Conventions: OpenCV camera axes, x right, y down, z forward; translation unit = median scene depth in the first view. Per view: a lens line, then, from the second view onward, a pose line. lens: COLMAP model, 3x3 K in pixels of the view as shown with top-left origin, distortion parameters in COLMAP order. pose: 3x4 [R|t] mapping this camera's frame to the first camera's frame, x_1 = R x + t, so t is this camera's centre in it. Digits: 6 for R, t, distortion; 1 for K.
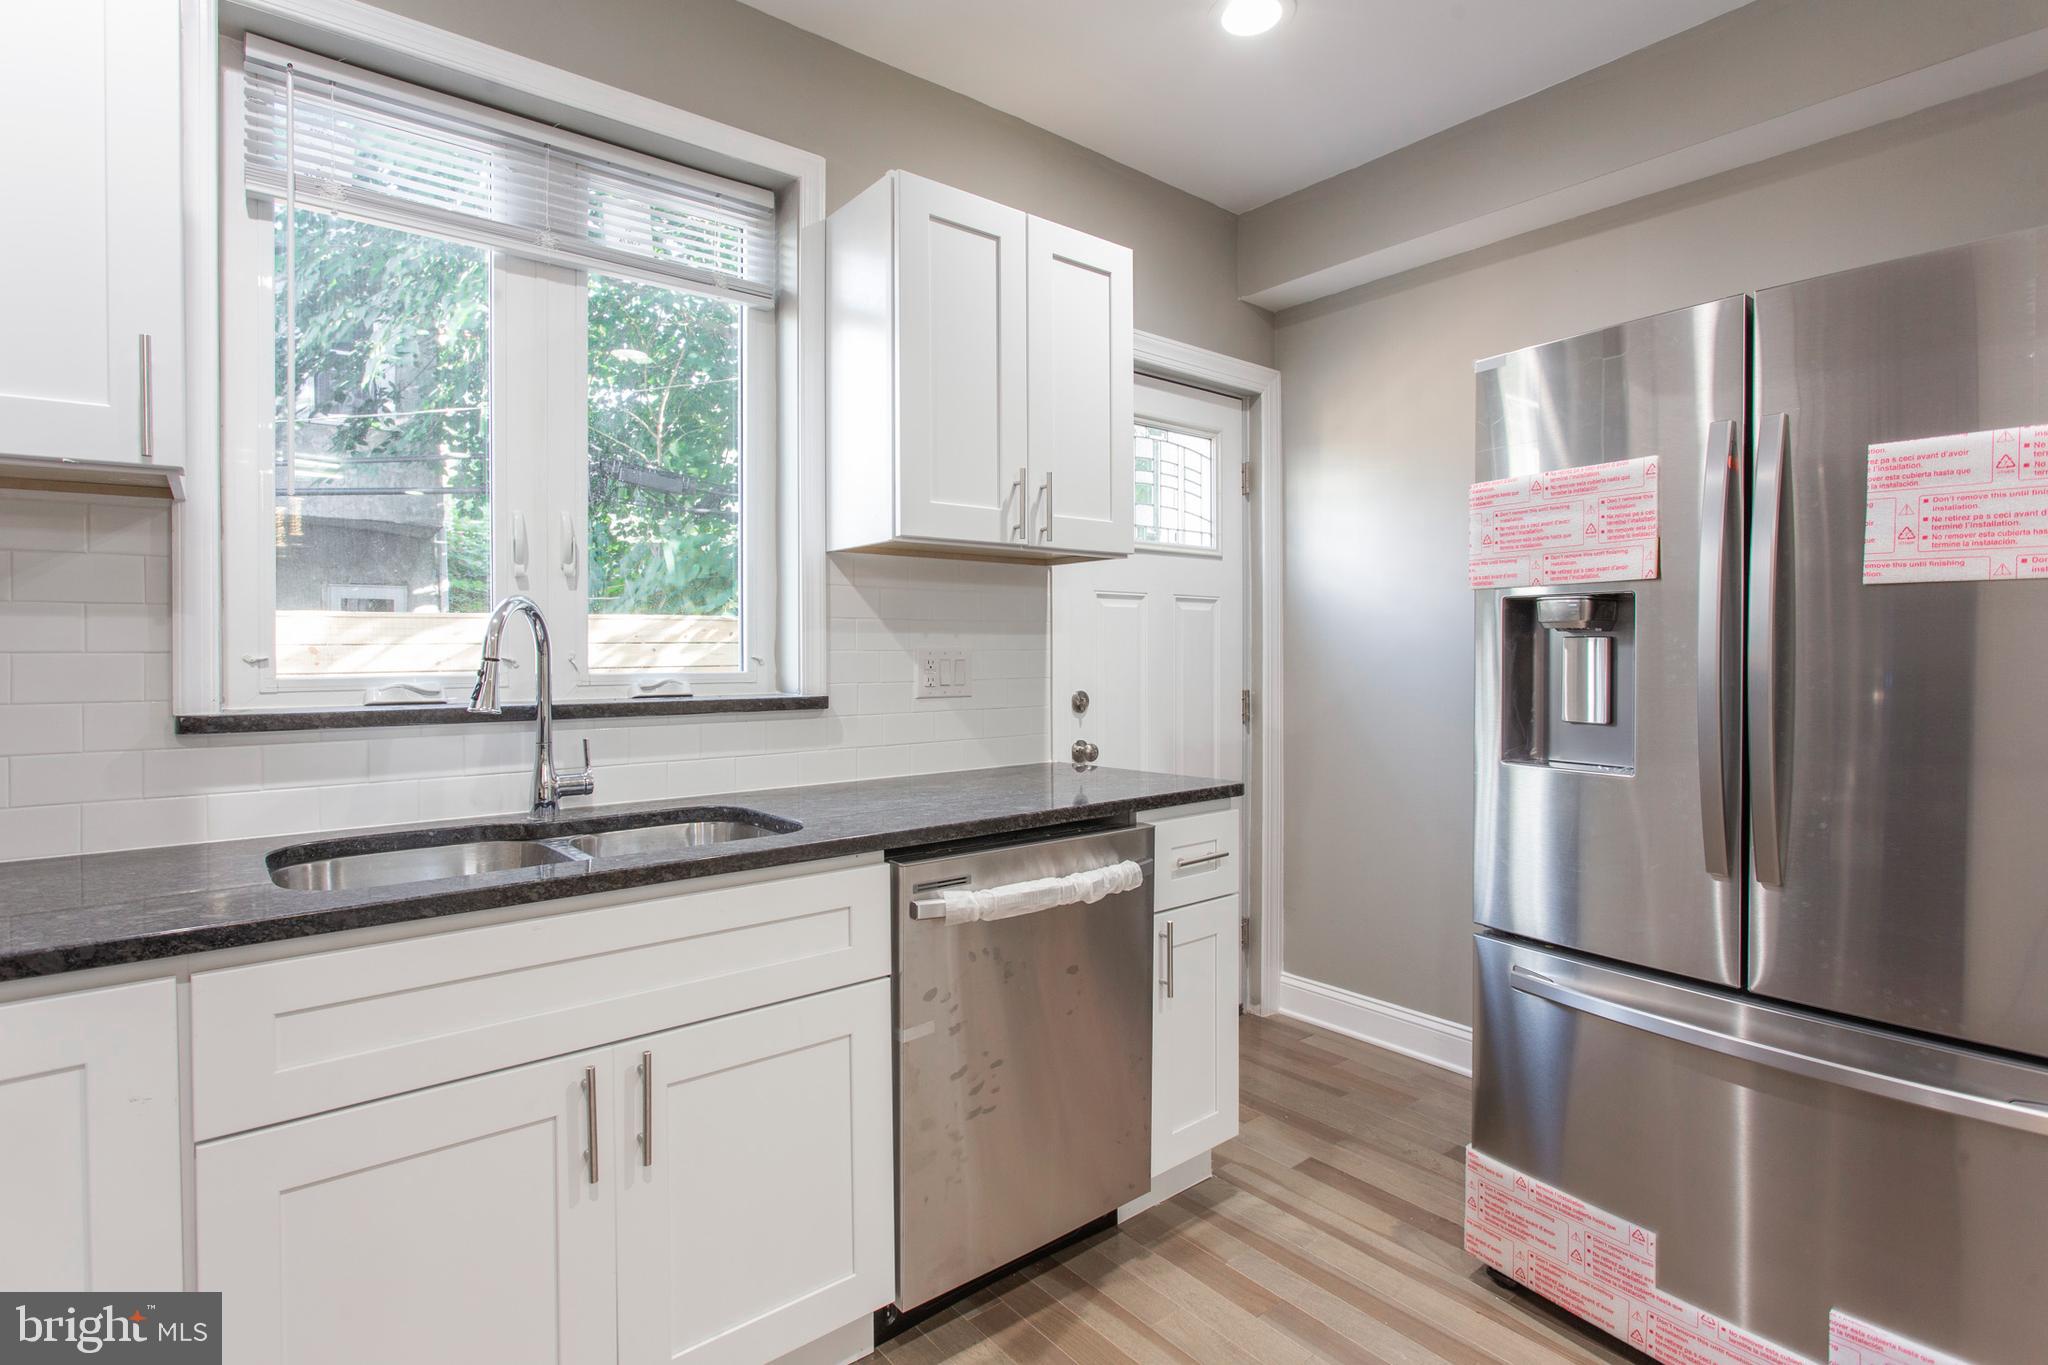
lens RADIAL K [[1004.0, 0, 1010.8], [0, 1004.0, 658.1], [0, 0, 1]] dist [-0.019707, 0.007861]
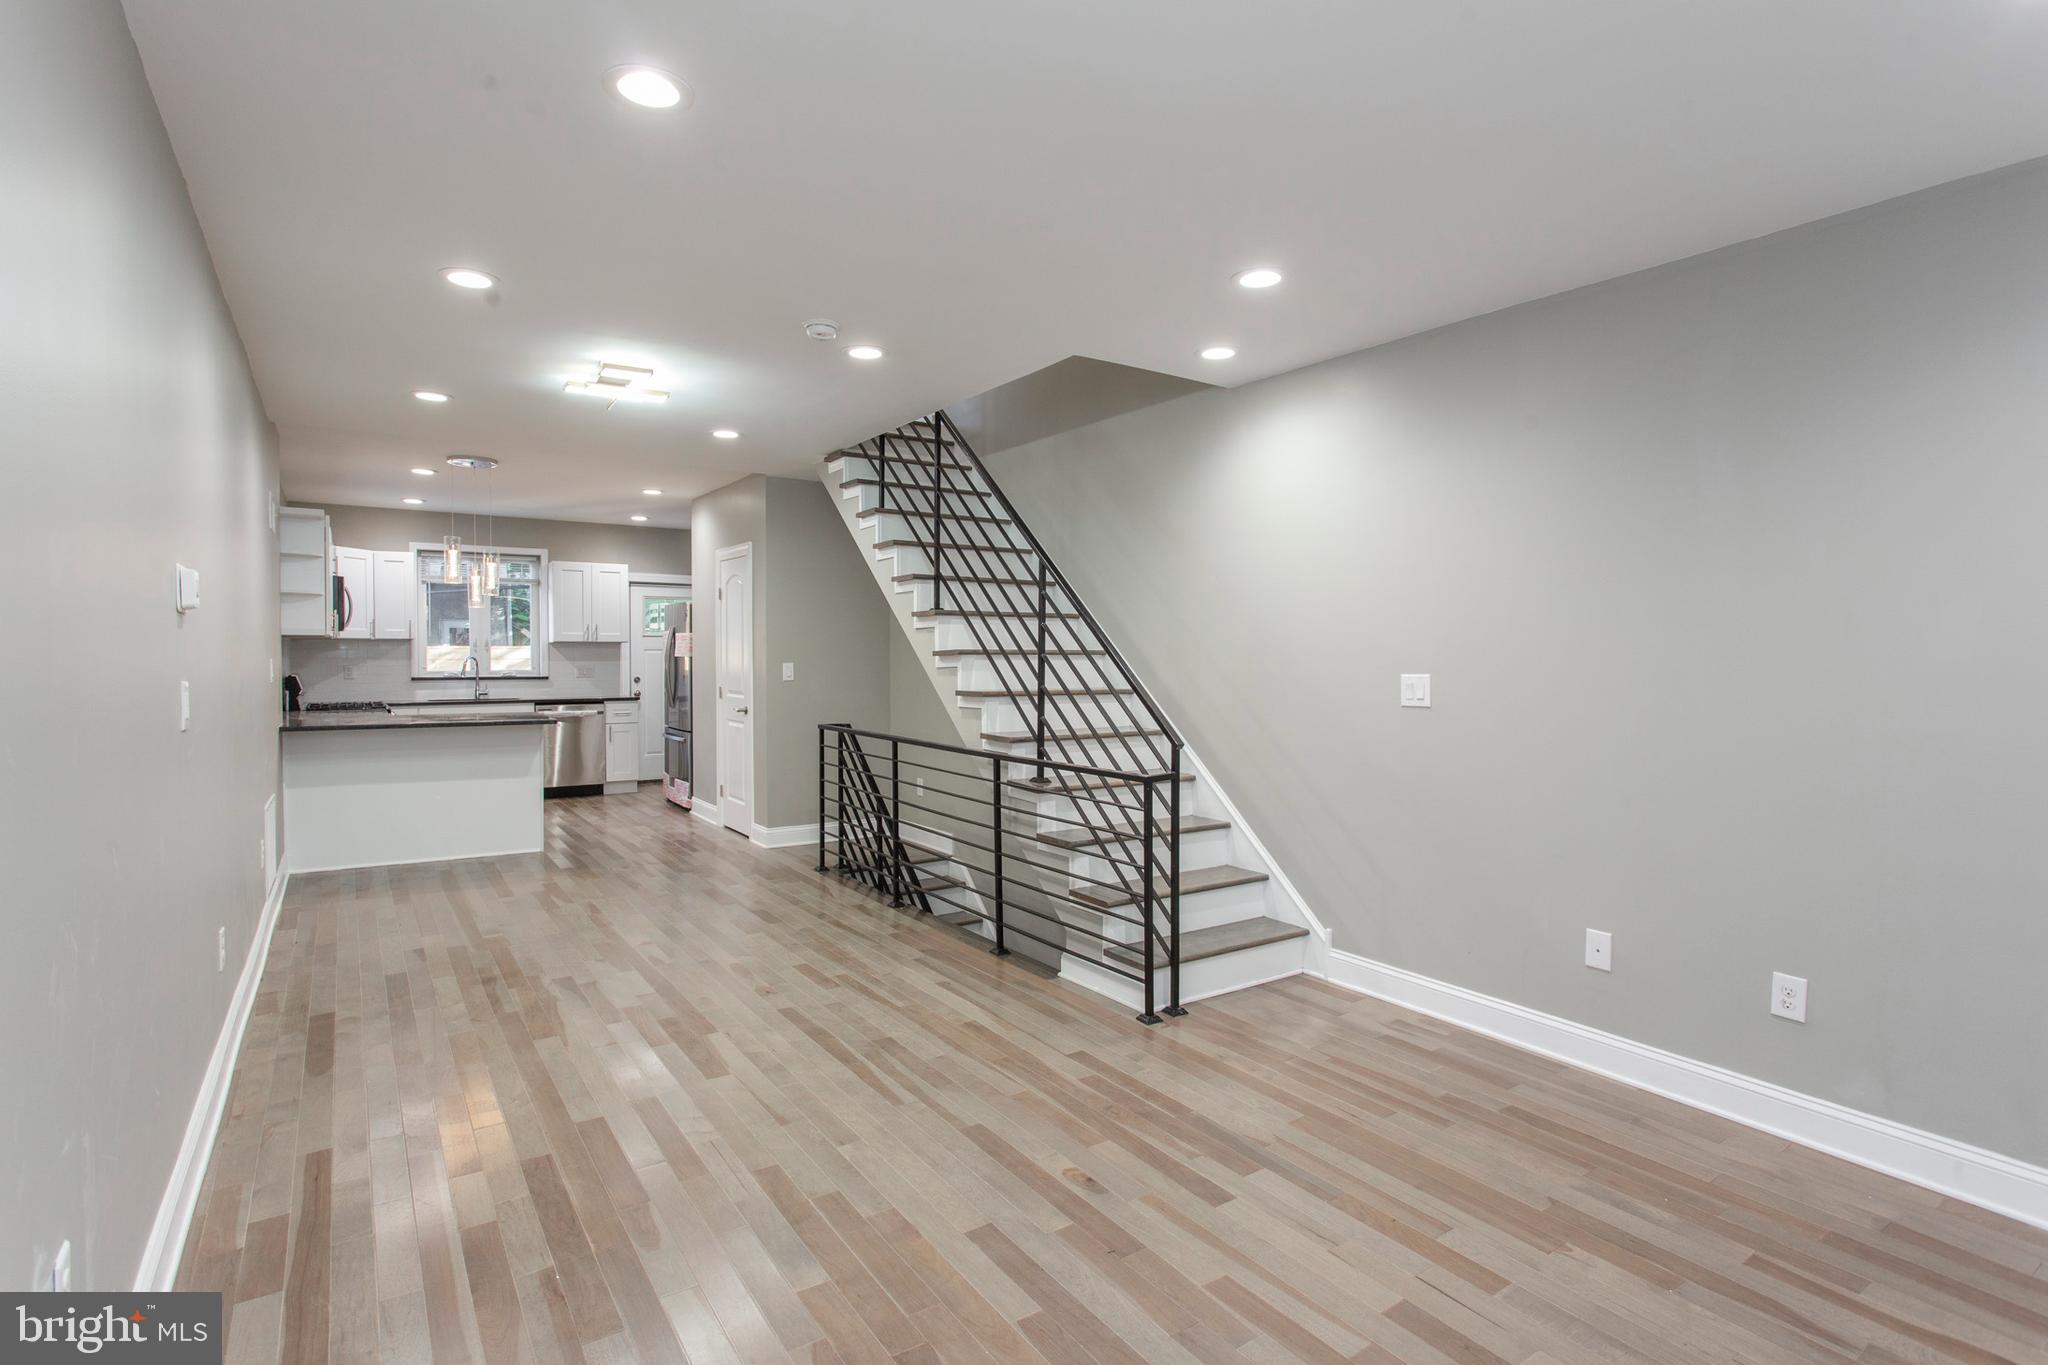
lens RADIAL K [[1004.0, 0, 1025.2], [0, 1004.0, 671.1], [0, 0, 1]] dist [-0.019707, 0.007861]
pose [[0.997240, 0.006074, -0.073995, 2.631948], [-0.005243, 0.999921, 0.011412, -0.053098], [0.074059, -0.010992, 0.997193, -3.776399]]
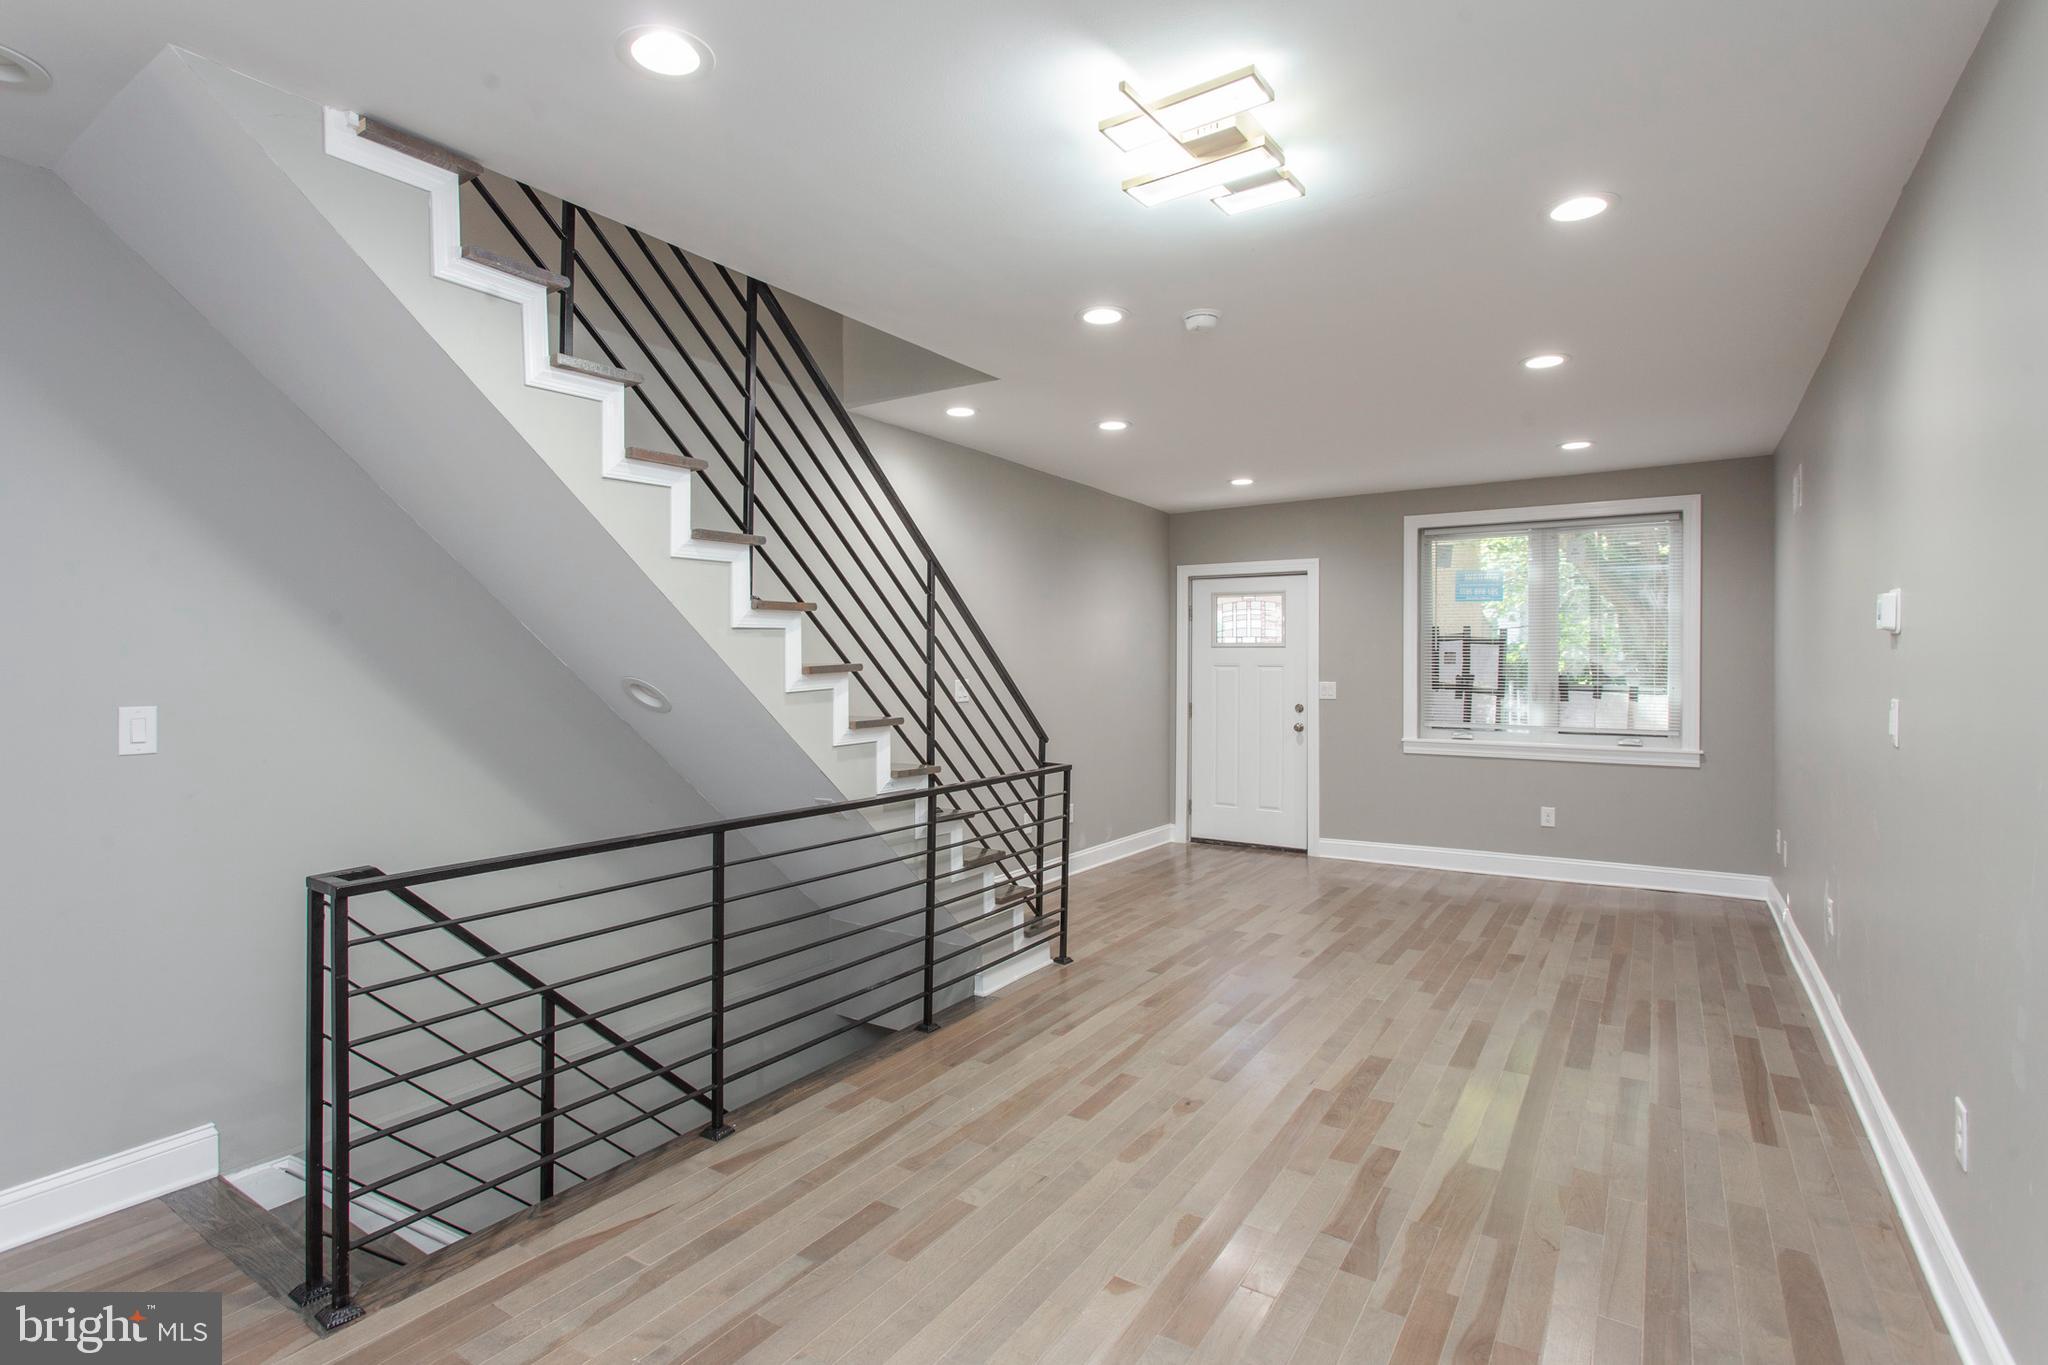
lens RADIAL K [[1004.0, 0, 976.9], [0, 1004.0, 661.2], [0, 0, 1]] dist [-0.019707, 0.007861]
pose [[-0.292052, 0.004522, 0.956392, 0.406201], [0.009988, 0.999949, -0.001678, -0.077387], [-0.956350, 0.009062, -0.292083, -0.833607]]
